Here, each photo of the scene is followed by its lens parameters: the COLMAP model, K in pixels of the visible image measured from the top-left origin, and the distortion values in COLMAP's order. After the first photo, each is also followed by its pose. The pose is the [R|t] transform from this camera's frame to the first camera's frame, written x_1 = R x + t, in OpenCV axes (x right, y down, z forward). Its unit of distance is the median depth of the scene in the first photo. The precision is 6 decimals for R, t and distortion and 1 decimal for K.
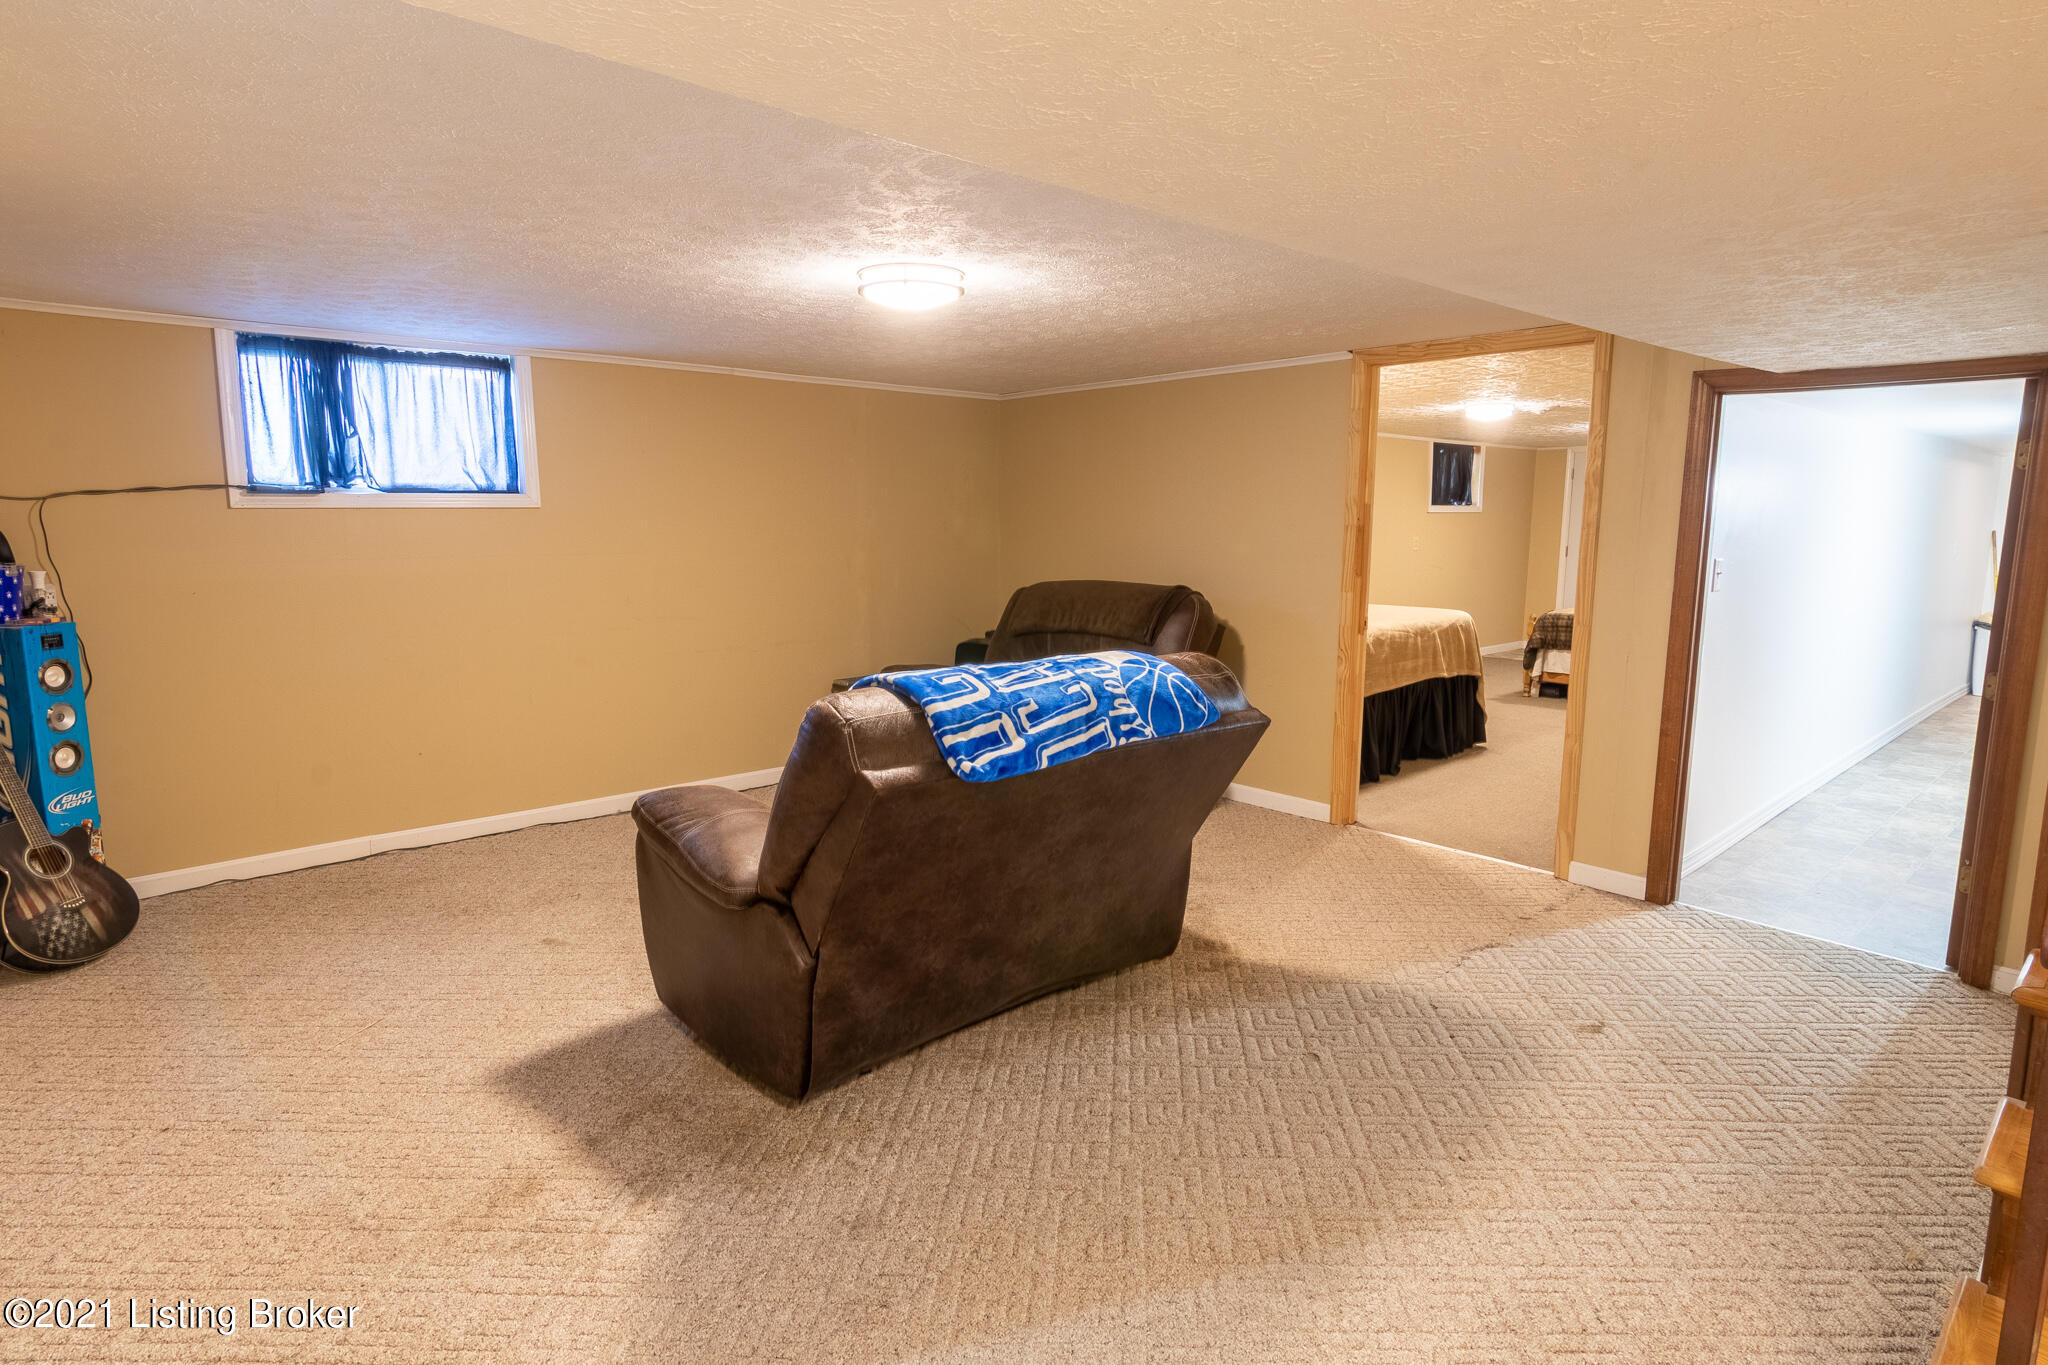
lens RADIAL K [[1083.1, 0, 1024.0], [0, 1083.1, 682.5], [0, 0, 1]] dist [-0.003799, -0.000180]
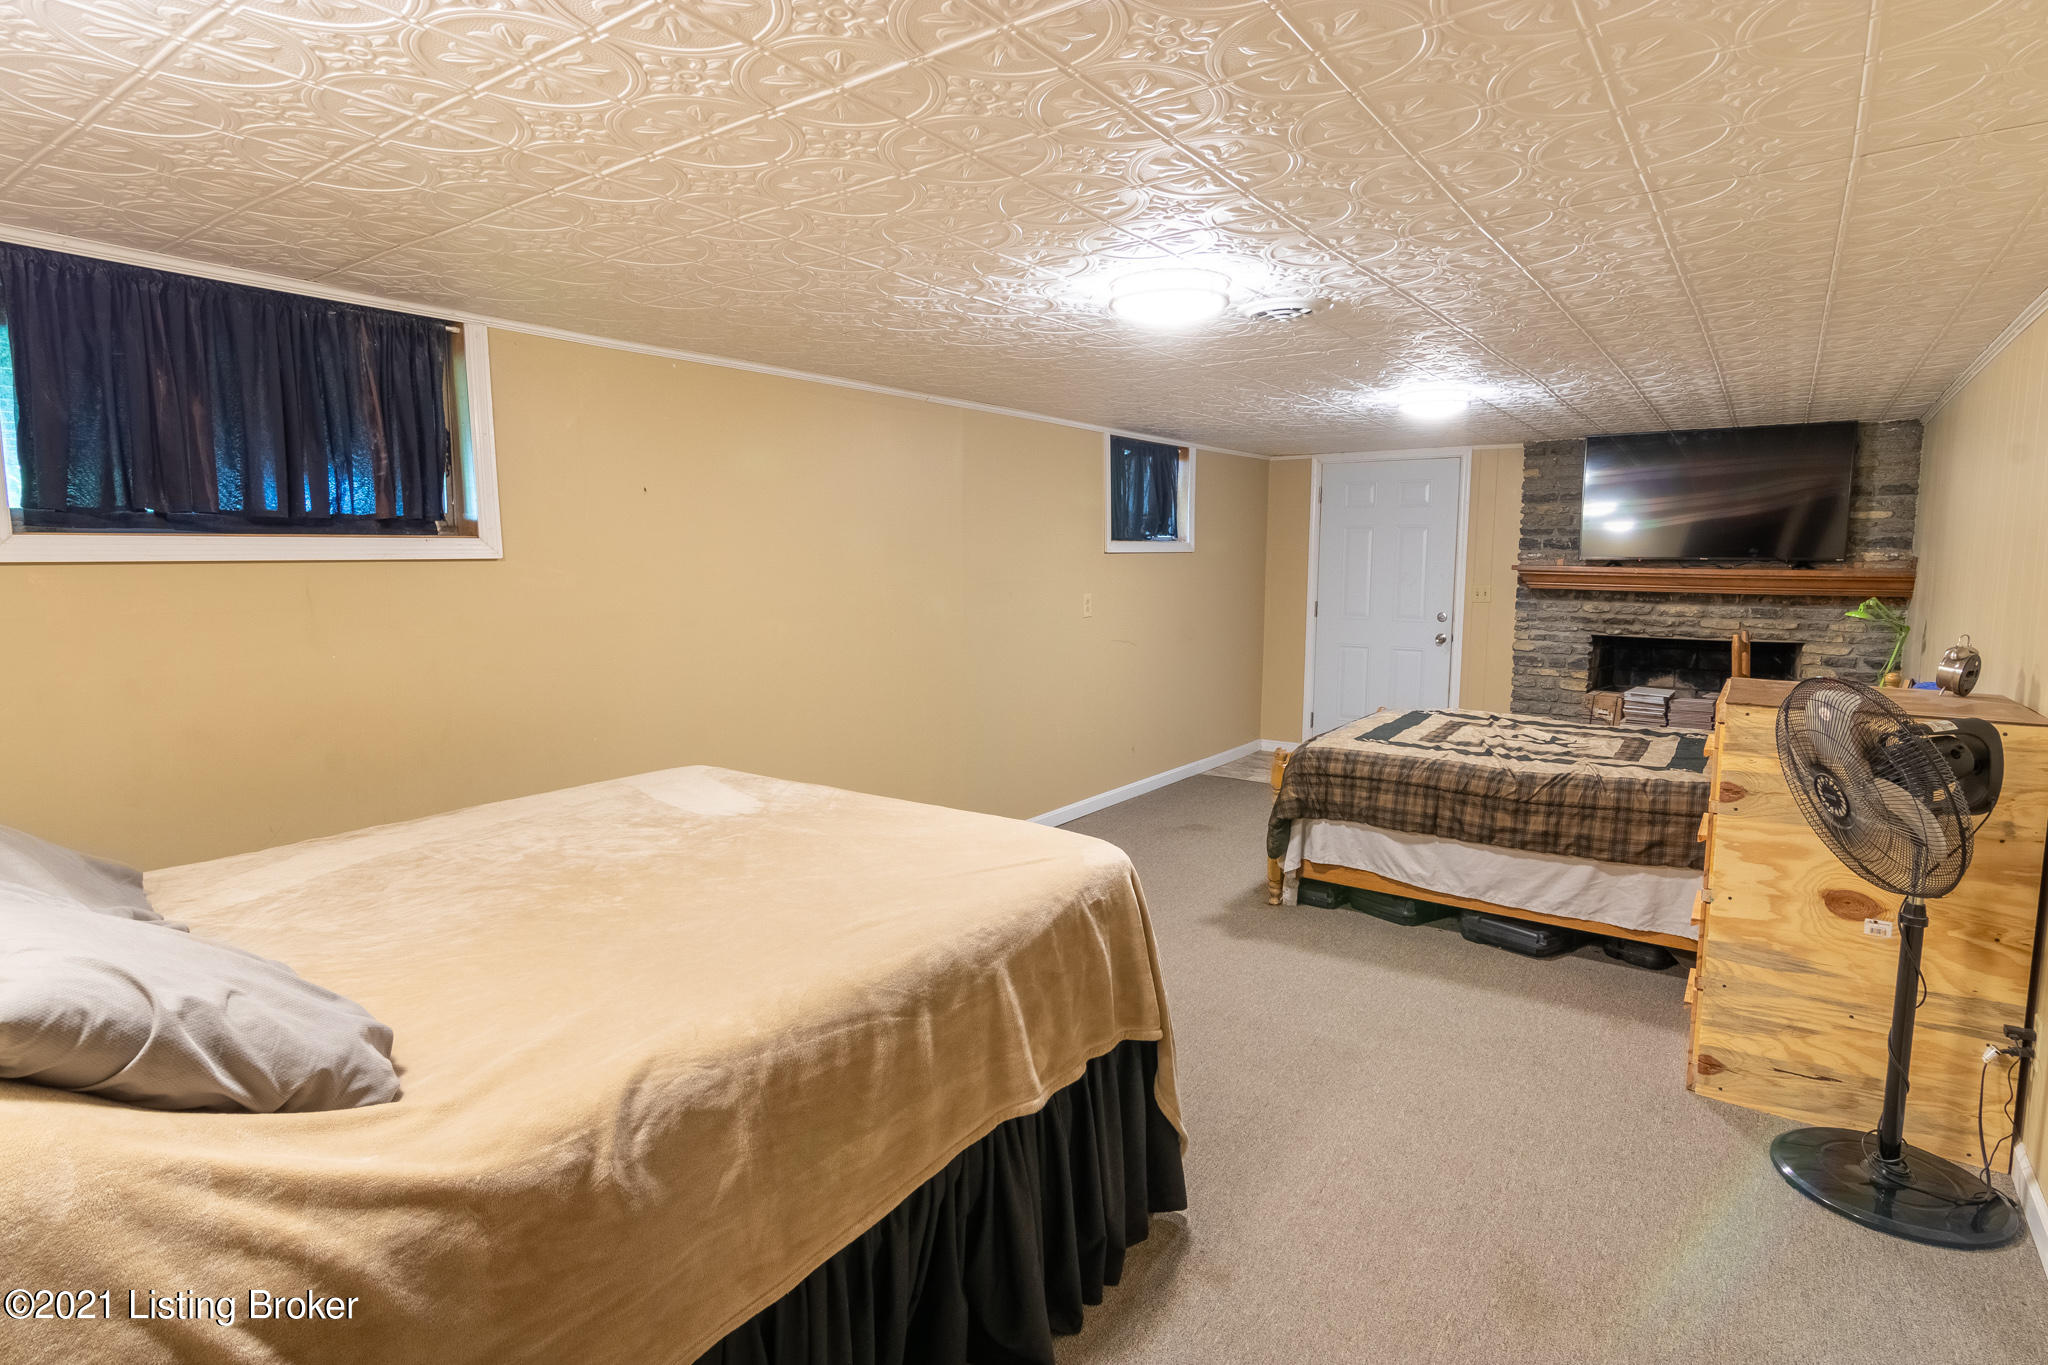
lens RADIAL K [[1083.1, 0, 1024.0], [0, 1083.1, 682.5], [0, 0, 1]] dist [-0.003799, -0.000180]
pose [[0.975572, -0.023635, 0.218404, 0.238772], [0.030891, 0.999076, -0.029869, -0.083819], [-0.217496, 0.035886, 0.975401, 0.522122]]
